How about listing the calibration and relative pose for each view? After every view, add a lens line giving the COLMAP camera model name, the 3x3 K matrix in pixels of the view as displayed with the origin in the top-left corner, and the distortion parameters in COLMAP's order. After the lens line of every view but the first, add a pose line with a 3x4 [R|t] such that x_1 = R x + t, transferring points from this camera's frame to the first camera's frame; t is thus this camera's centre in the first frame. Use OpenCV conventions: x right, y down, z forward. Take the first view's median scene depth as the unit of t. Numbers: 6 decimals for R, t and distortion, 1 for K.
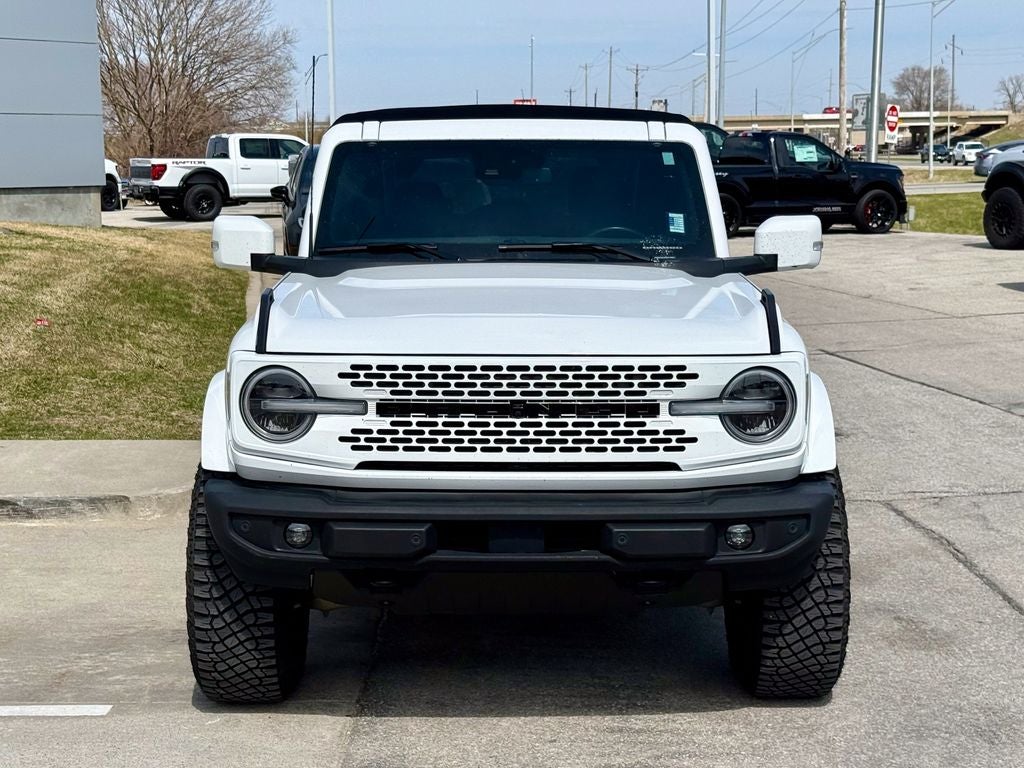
lens RADIAL K [[1822.6, 0, 512.0], [0, 1822.6, 384.0], [0, 0, 1]] dist [0.182503, 0.014631]
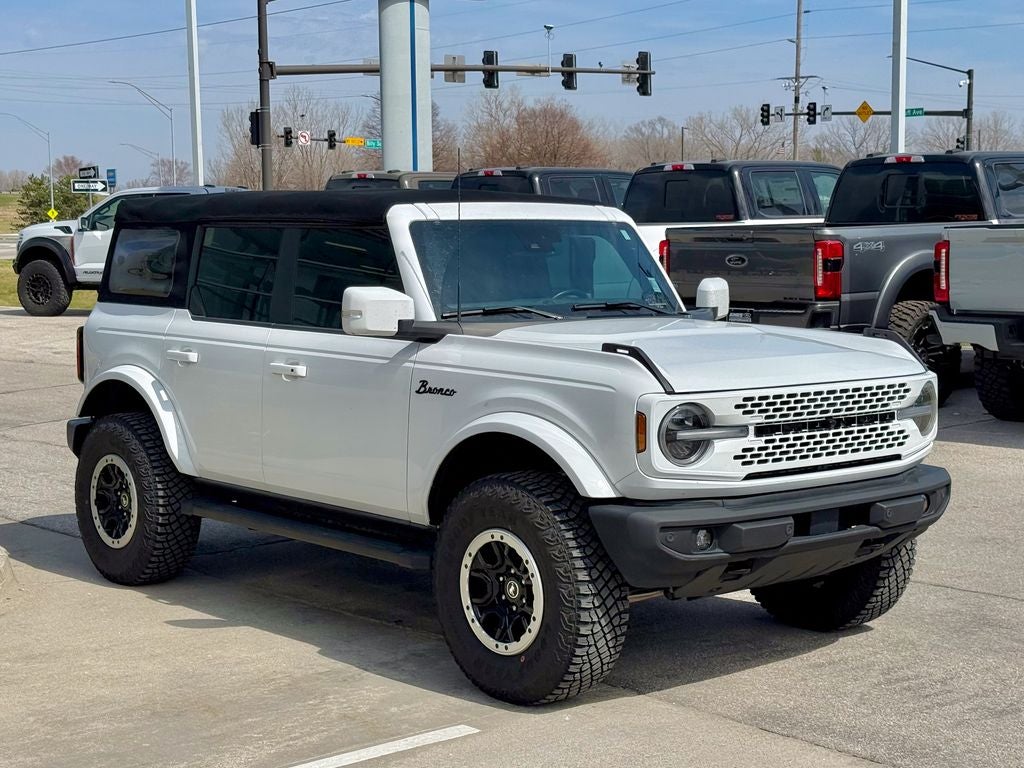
lens RADIAL K [[1712.7, 0, 511.3], [0, 1712.7, 366.4], [0, 0, 1]] dist [0.138153, -0.160983]
pose [[0.758760, -0.051580, 0.649325, -0.974426], [0.080437, 0.996649, -0.014823, -0.027159], [-0.646385, 0.063477, 0.760367, 0.198697]]
